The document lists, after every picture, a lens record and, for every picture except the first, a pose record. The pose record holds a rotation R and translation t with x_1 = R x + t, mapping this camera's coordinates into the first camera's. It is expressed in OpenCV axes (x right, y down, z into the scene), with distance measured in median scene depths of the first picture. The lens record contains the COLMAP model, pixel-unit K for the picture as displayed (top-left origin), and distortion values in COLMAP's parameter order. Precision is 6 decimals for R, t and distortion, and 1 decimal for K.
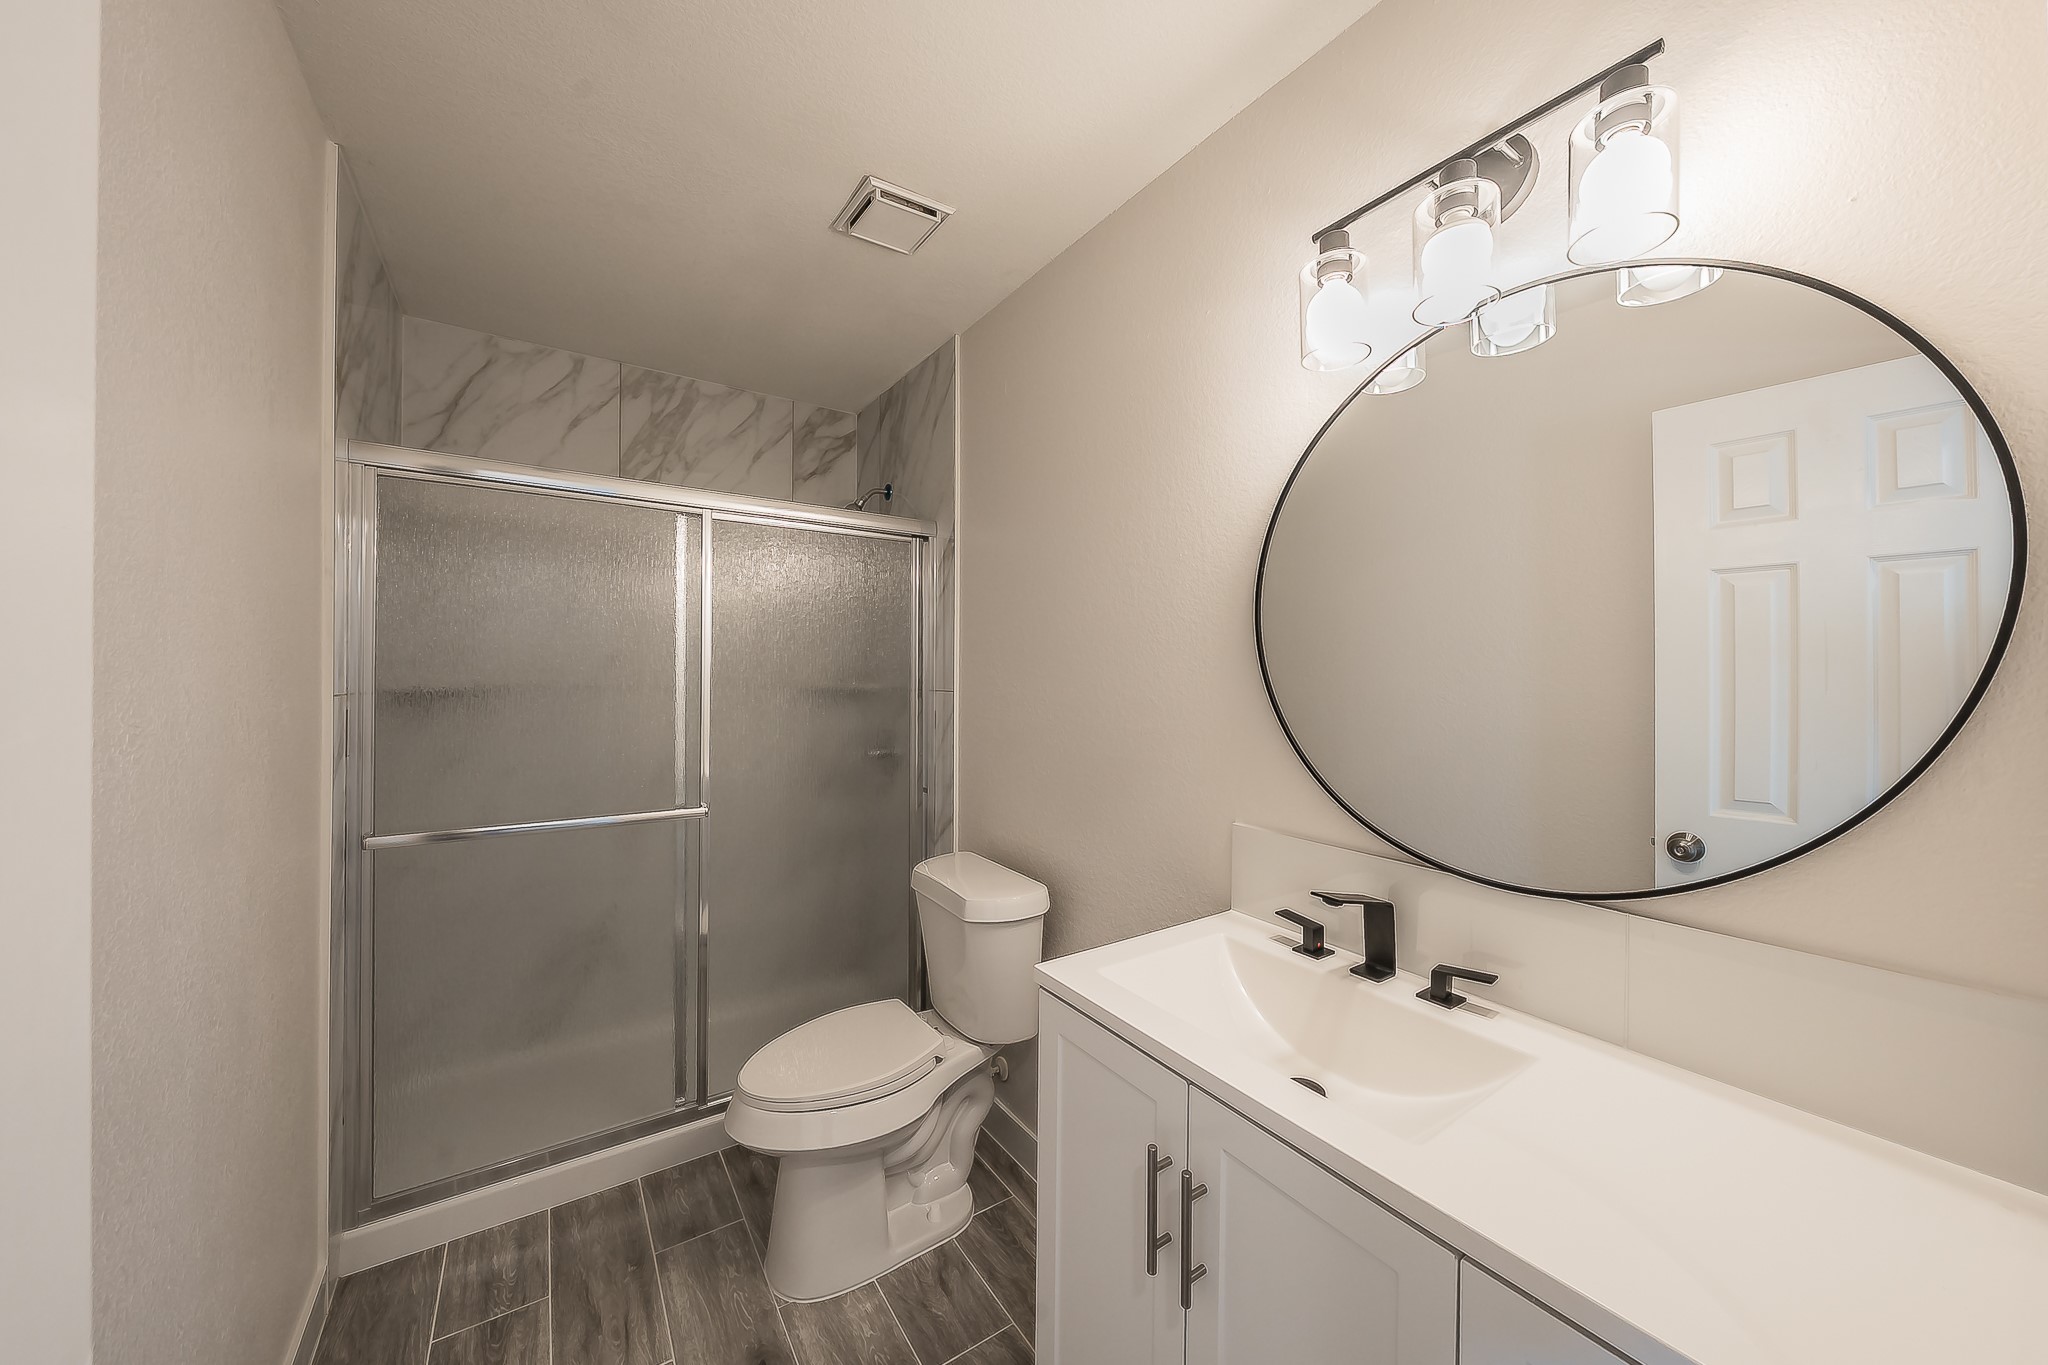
lens RADIAL K [[701.2, 0, 1023.2], [0, 701.2, 678.1], [0, 0, 1]] dist [0.000248, 0.000072]
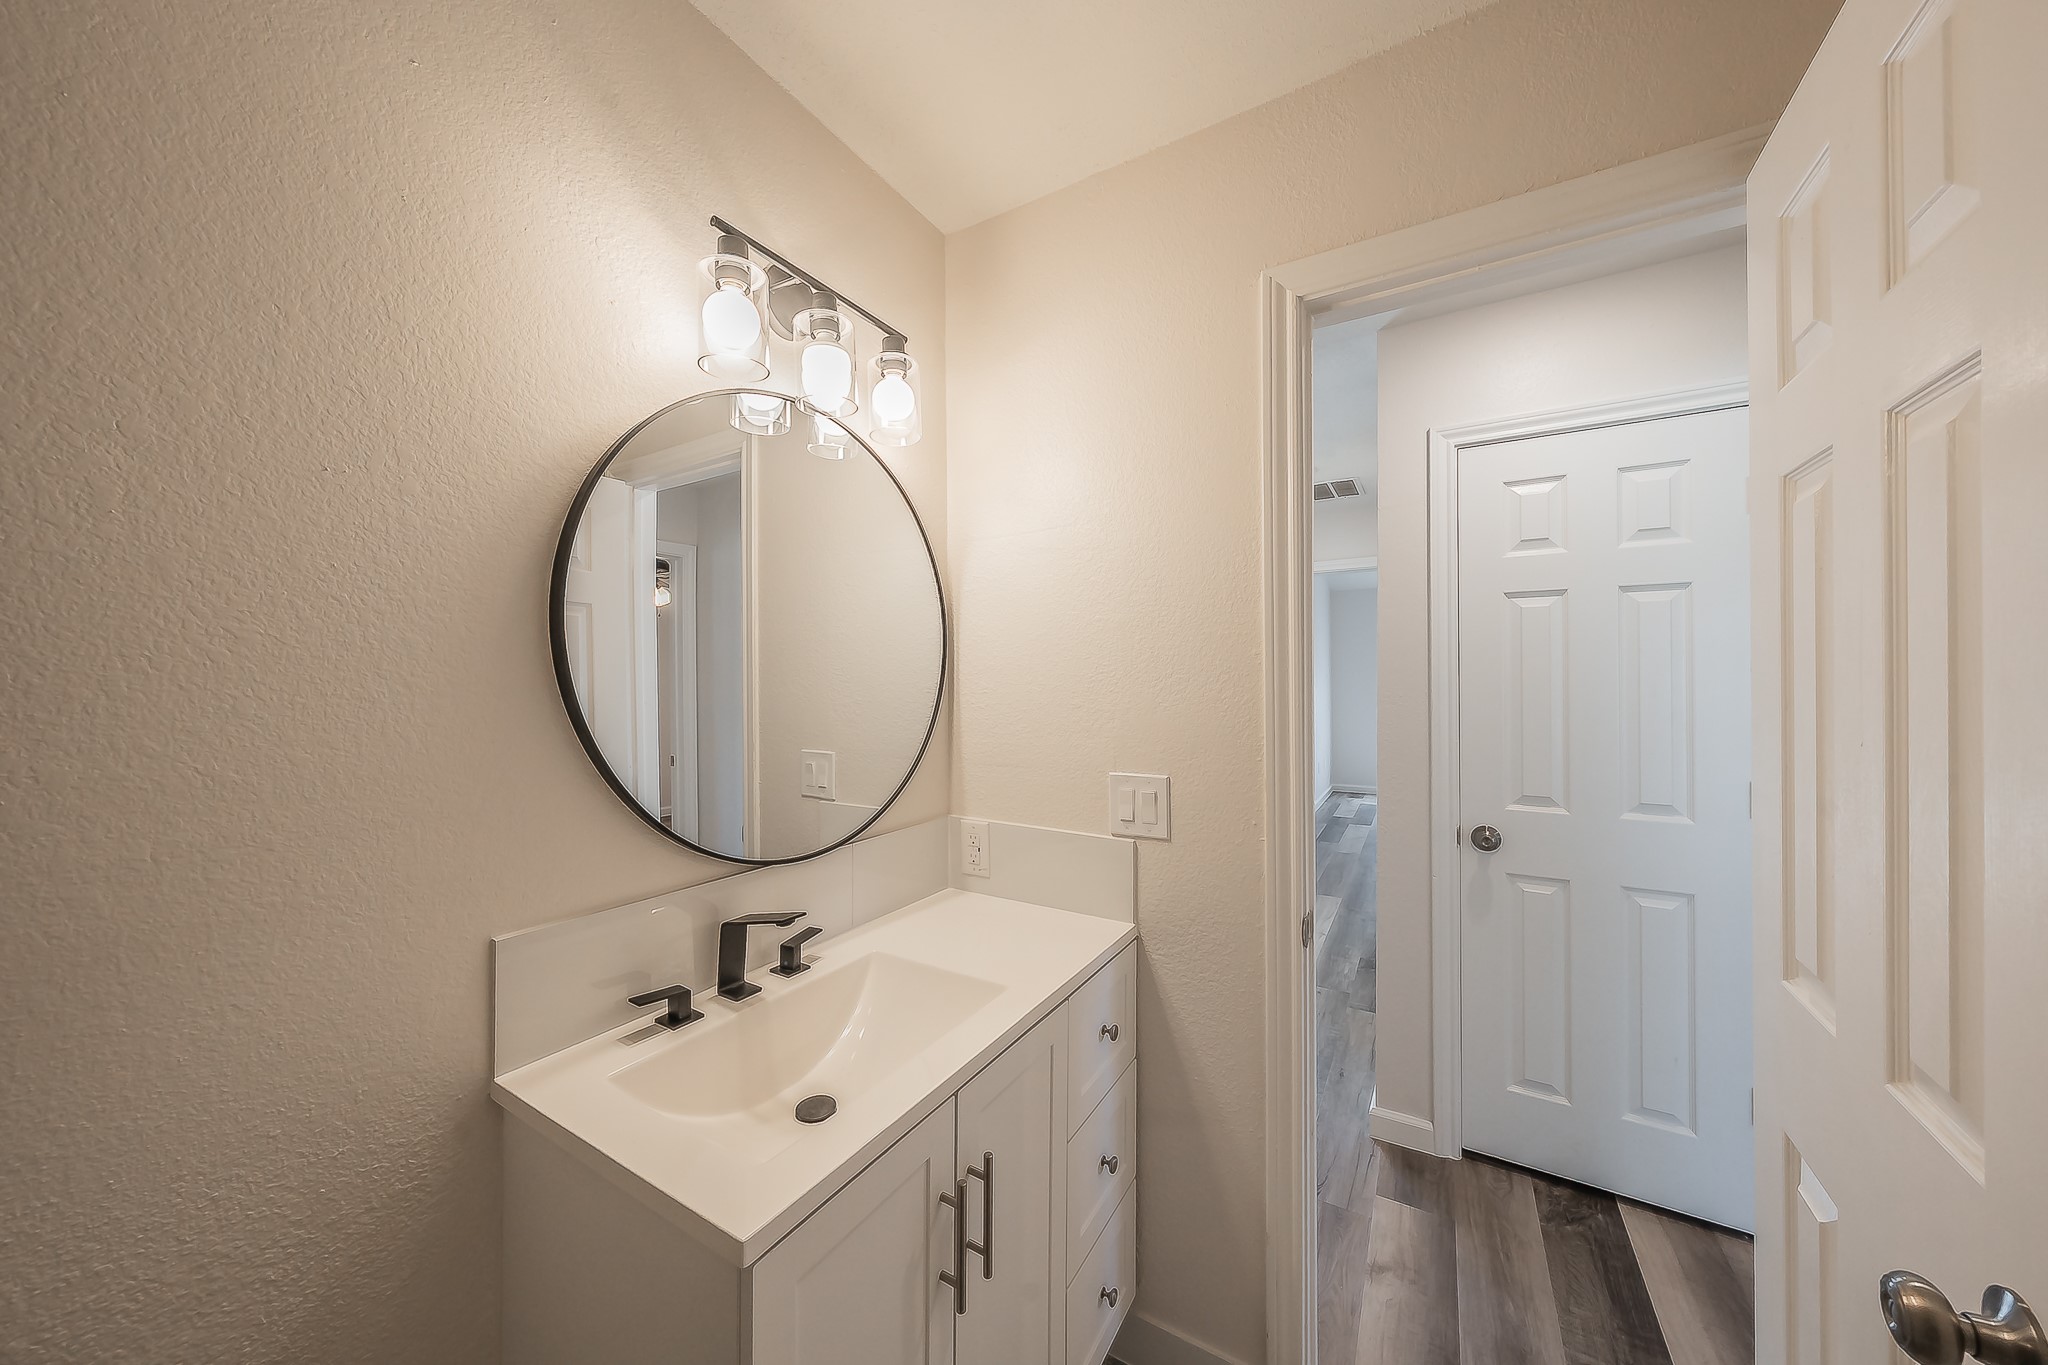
lens RADIAL K [[695.6, 0, 1018.4], [0, 695.6, 672.0], [0, 0, 1]] dist [-0.006606, -0.000026]
pose [[-0.408354, -0.002781, 0.912819, -0.587987], [0.000565, 0.999994, 0.003299, -0.045759], [-0.912823, 0.001863, -0.408351, 1.046446]]
